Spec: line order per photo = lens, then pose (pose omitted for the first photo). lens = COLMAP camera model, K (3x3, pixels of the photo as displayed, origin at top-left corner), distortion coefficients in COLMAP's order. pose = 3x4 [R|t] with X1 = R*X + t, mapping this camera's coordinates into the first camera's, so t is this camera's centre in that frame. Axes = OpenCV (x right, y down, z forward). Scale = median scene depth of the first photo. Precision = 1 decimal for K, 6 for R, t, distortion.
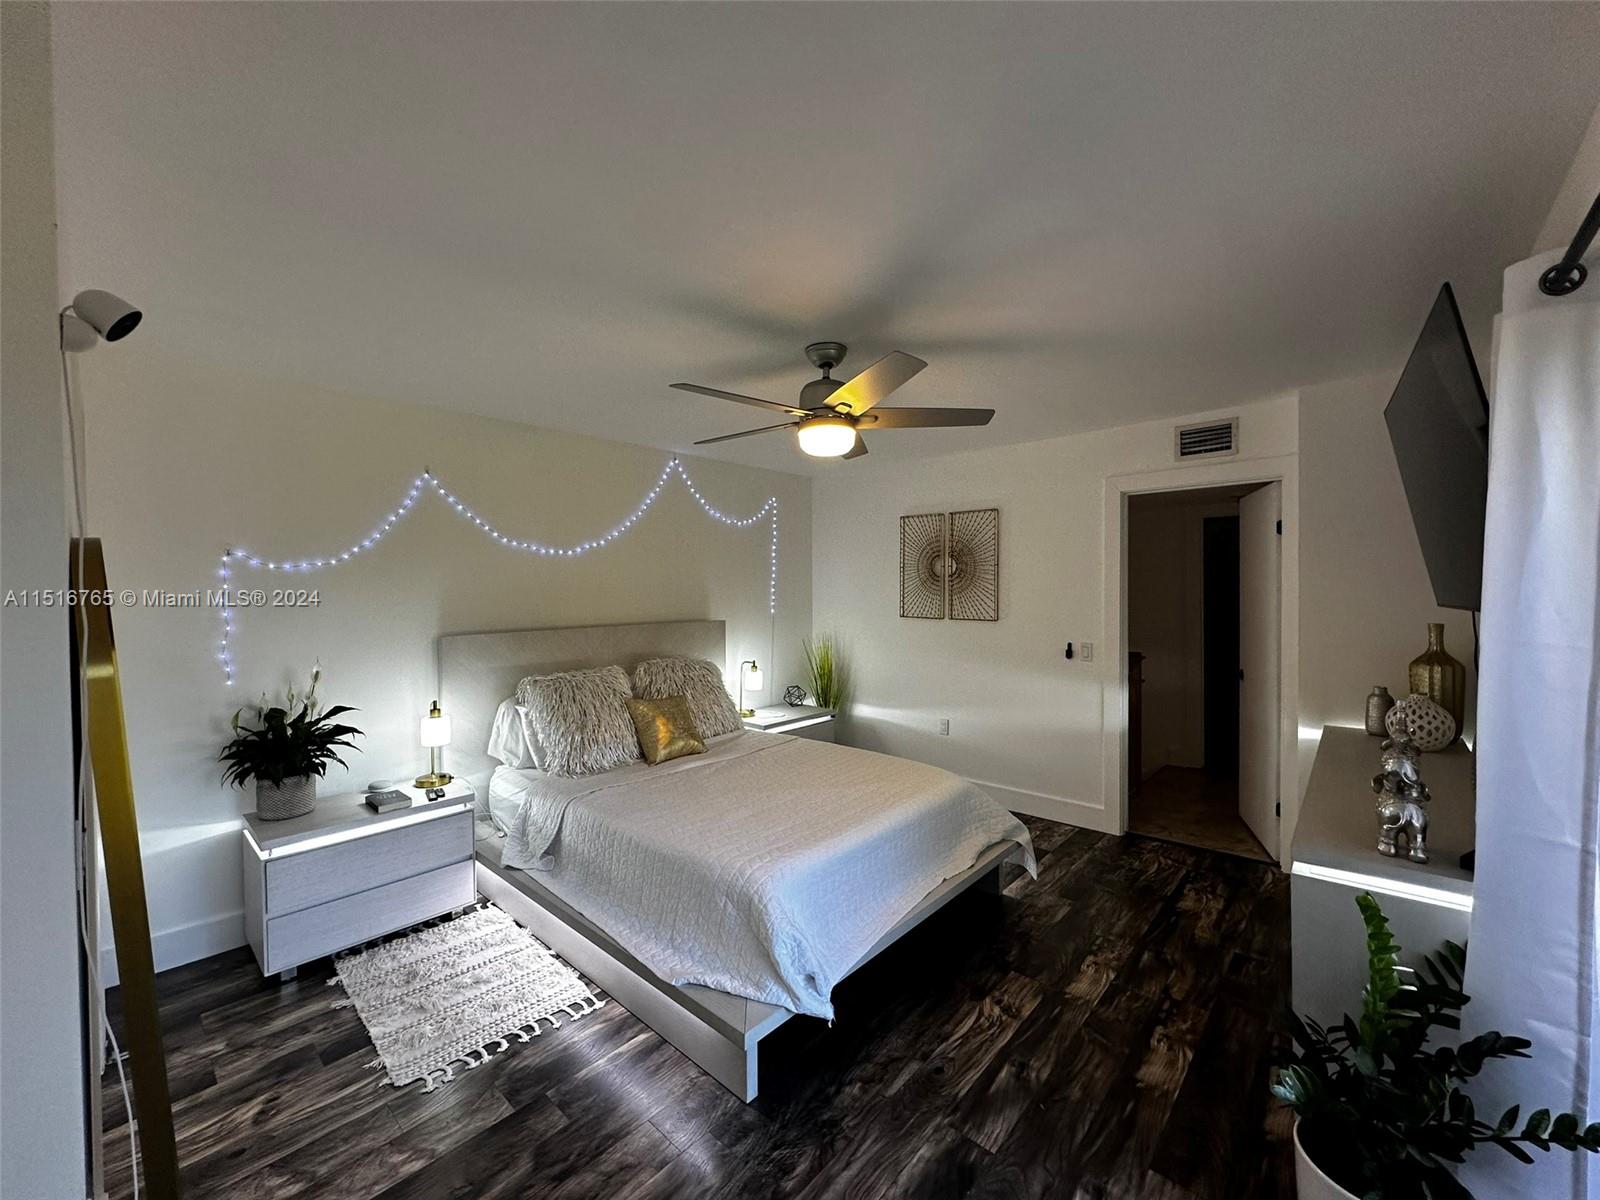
lens RADIAL K [[640.1, 0, 802.7], [0, 640.1, 600.6], [0, 0, 1]] dist [-0.000563, 0.000099]
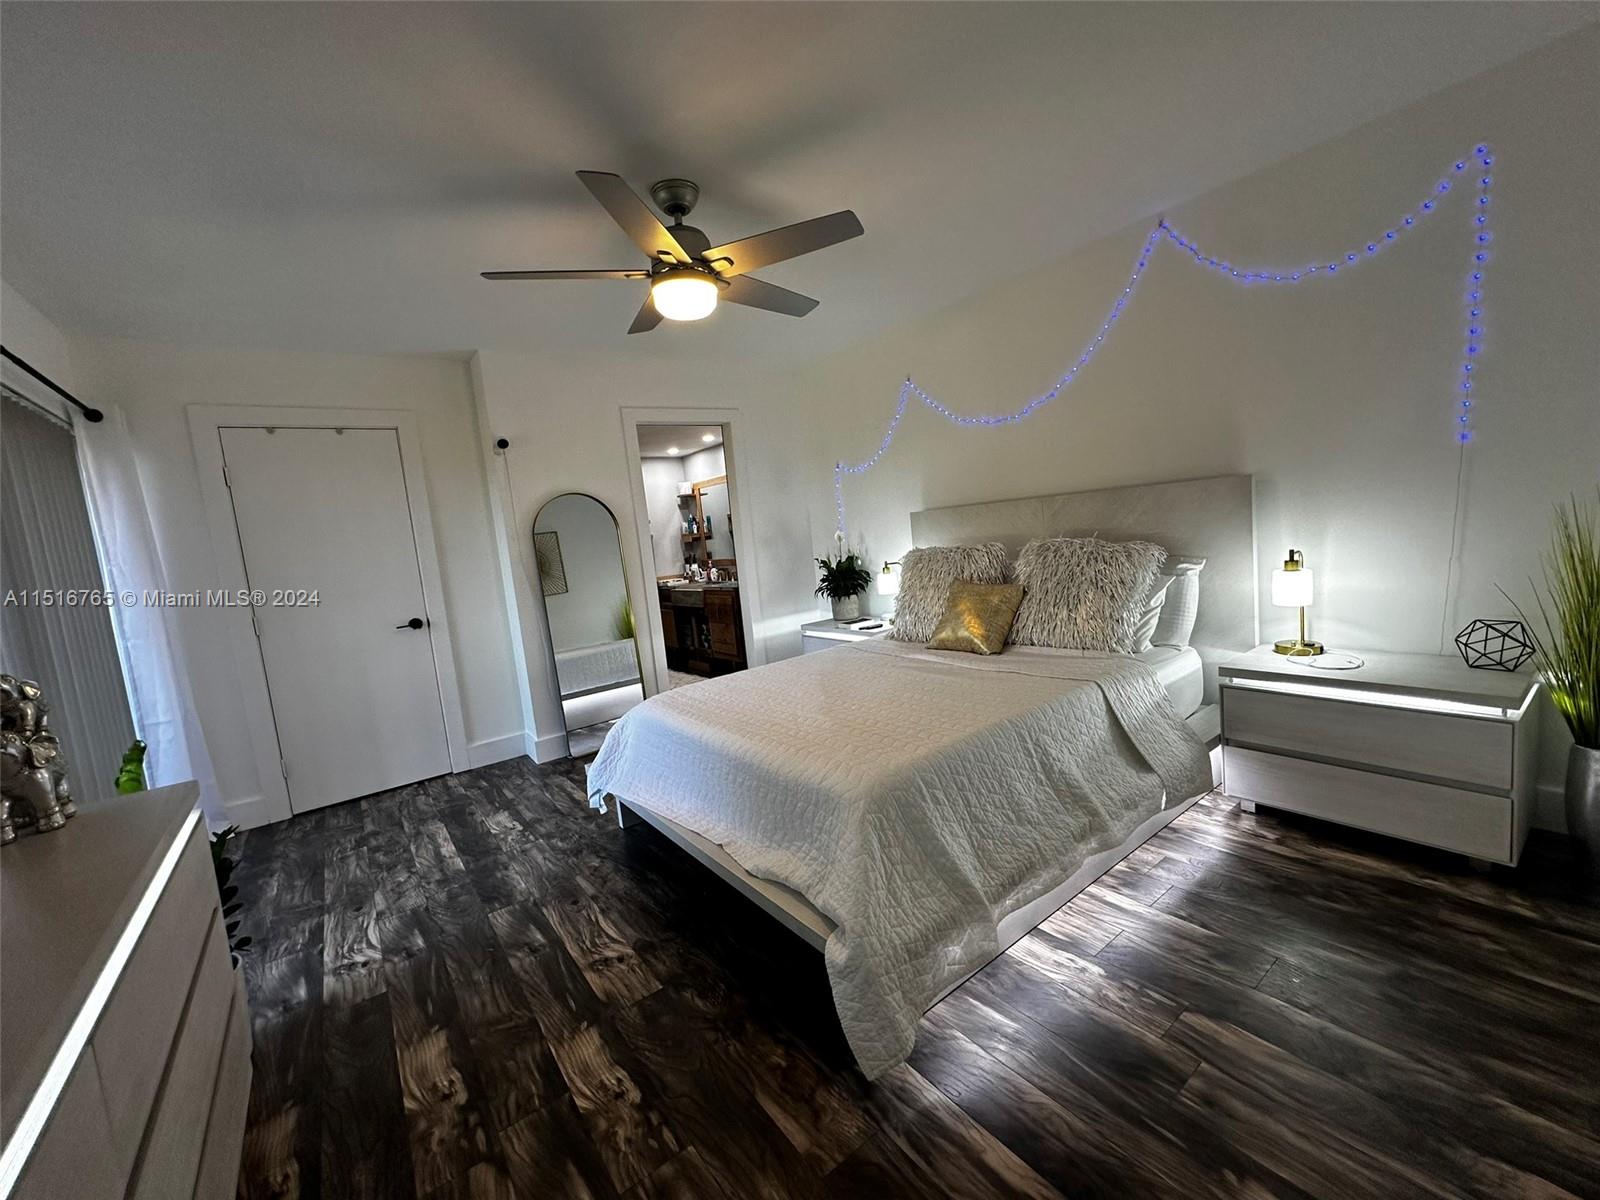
lens RADIAL K [[640.1, 0, 801.8], [0, 640.1, 598.3], [0, 0, 1]] dist [-0.000563, 0.000099]
pose [[-0.193199, 0.134208, -0.971937, 0.962023], [0.085947, 0.989108, 0.119495, 0.071008], [0.977388, -0.060449, -0.202630, 1.354898]]
